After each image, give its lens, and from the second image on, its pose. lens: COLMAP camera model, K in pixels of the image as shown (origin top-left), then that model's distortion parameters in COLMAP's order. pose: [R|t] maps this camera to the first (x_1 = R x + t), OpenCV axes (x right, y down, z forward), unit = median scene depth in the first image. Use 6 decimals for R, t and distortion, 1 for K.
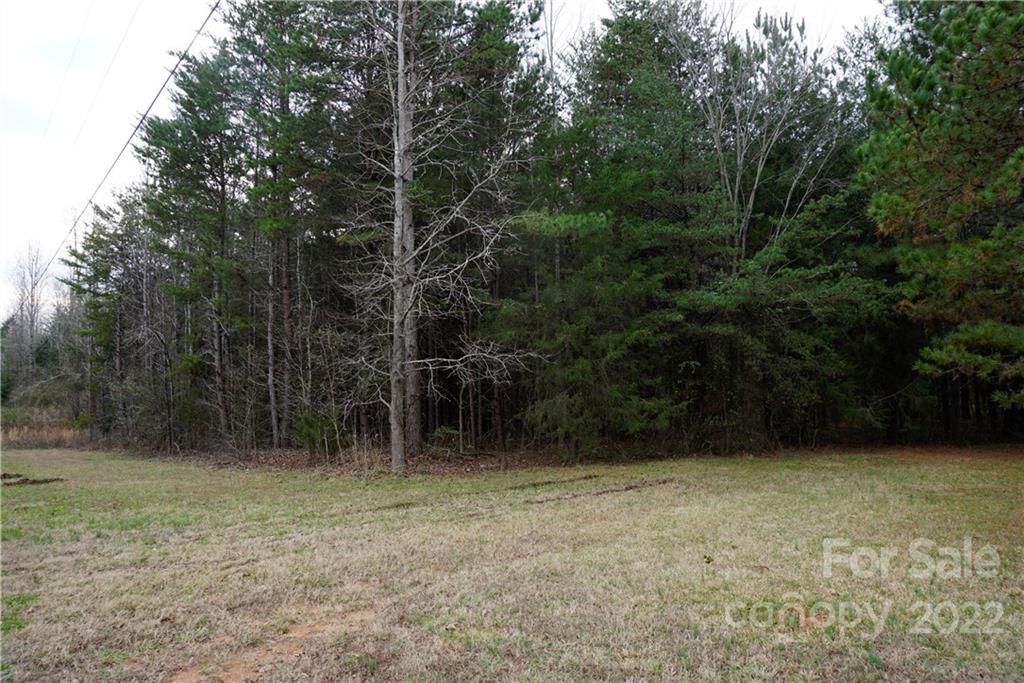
lens RADIAL K [[683.6, 0, 512.0], [0, 683.6, 341.5], [0, 0, 1]] dist [-0.054395, 0.035768]
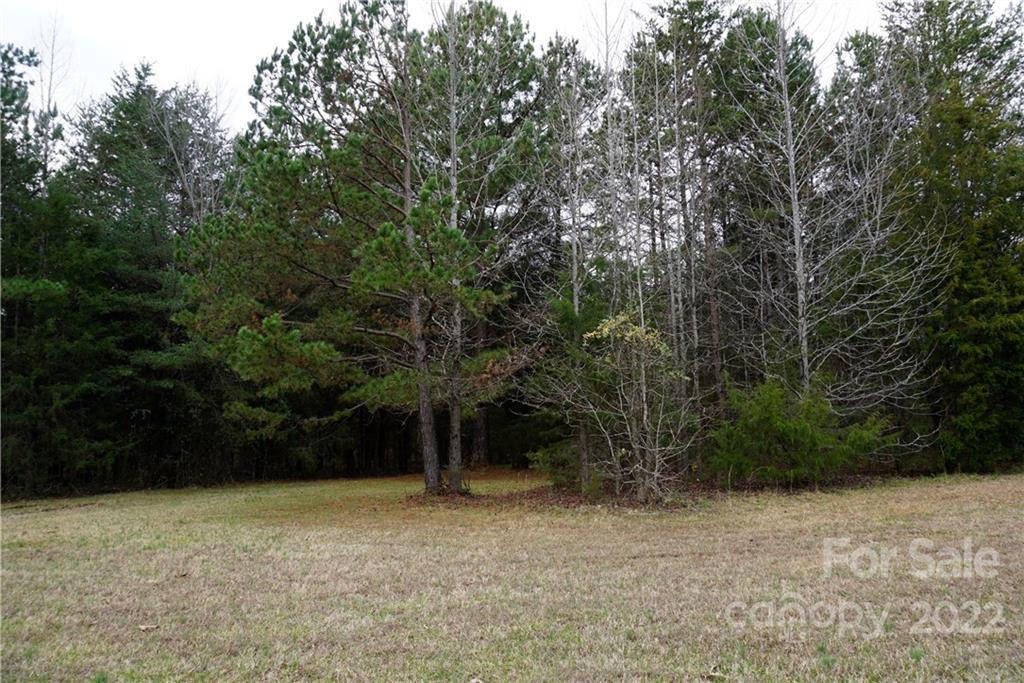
lens RADIAL K [[683.6, 0, 512.0], [0, 683.6, 341.5], [0, 0, 1]] dist [-0.054395, 0.035768]
pose [[0.829604, 0.065651, 0.554479, 0.097974], [-0.027305, 0.996646, -0.077150, -0.011929], [-0.557684, 0.048864, 0.828614, -0.262588]]
